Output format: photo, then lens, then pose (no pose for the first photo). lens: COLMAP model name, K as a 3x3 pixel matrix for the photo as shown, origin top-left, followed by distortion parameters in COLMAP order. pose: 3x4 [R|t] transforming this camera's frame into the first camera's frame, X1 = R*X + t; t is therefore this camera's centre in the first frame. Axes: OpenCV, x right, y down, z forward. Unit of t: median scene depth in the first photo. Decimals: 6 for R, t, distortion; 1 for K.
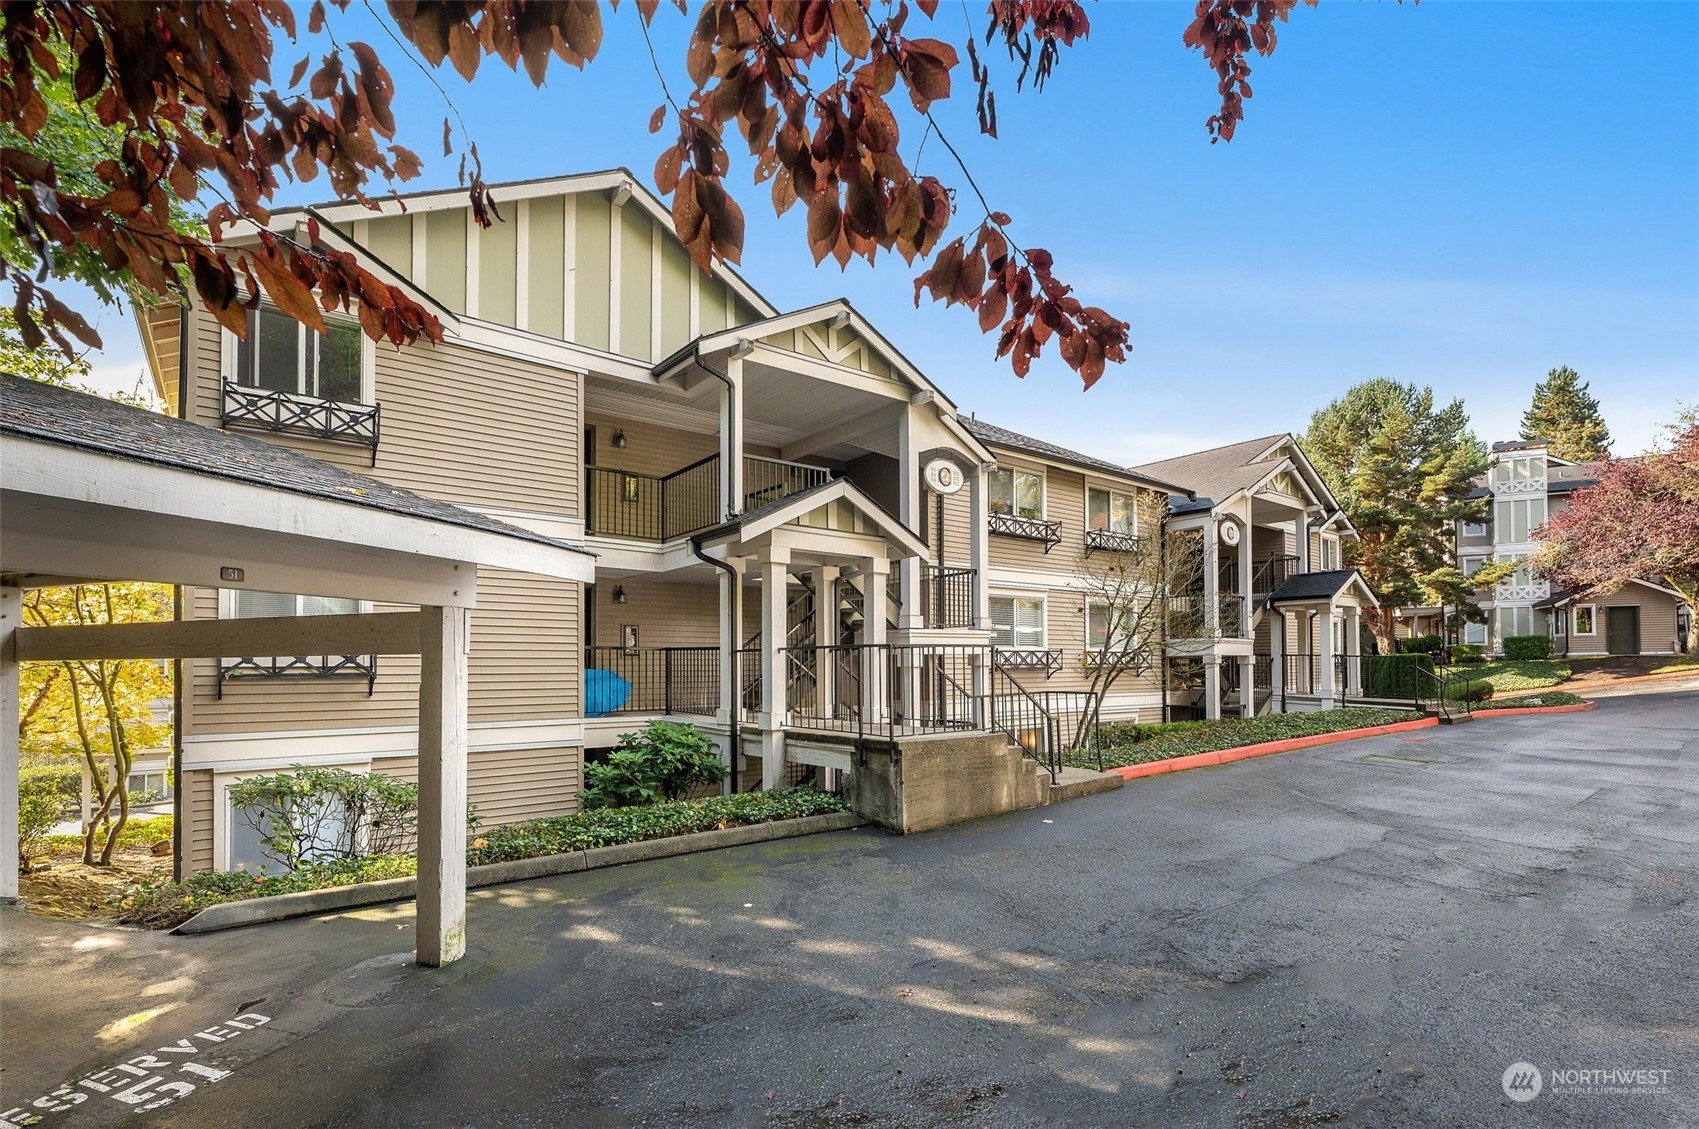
lens RADIAL K [[780.9, 0, 855.4], [0, 780.9, 652.3], [0, 0, 1]] dist [0.001298, 0.001134]
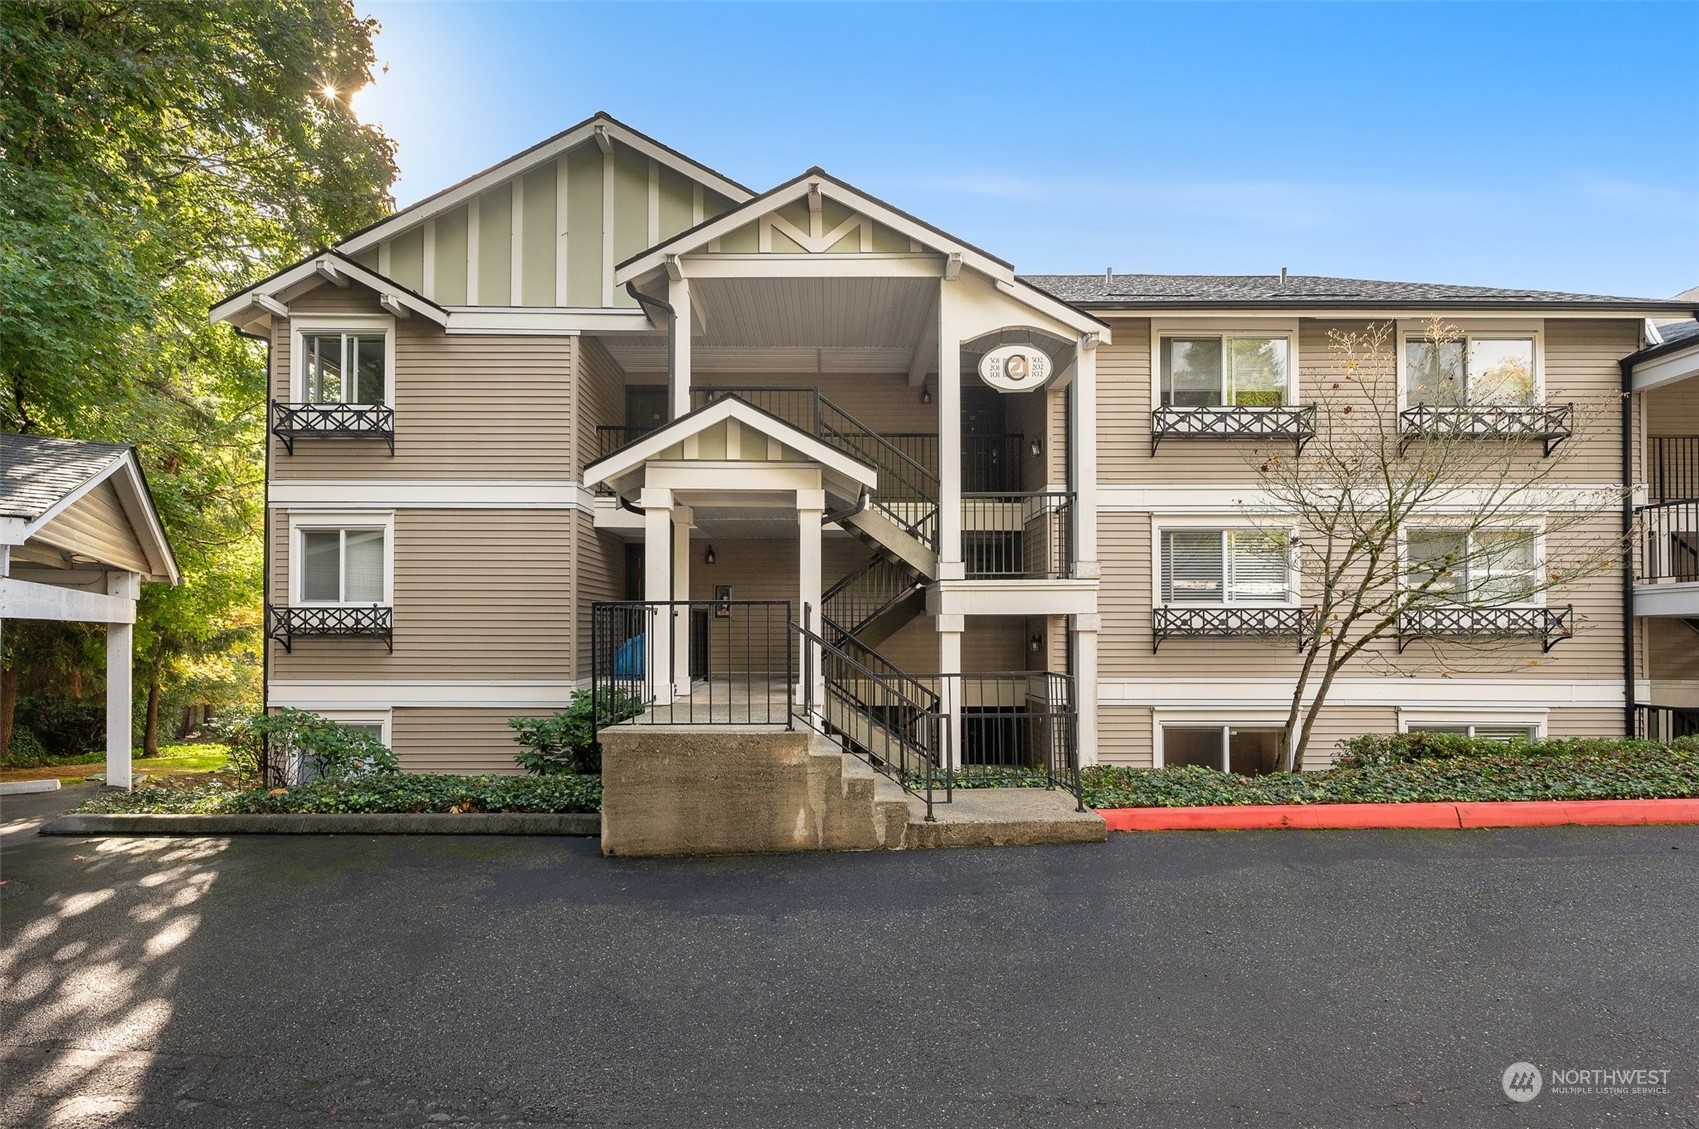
lens RADIAL K [[780.9, 0, 847.4], [0, 780.9, 615.9], [0, 0, 1]] dist [0.001298, 0.001134]
pose [[0.794334, -0.004063, -0.607467, 0.530374], [0.005491, 0.999985, 0.000492, 0.003073], [0.607456, -0.003726, 0.794344, 0.414634]]
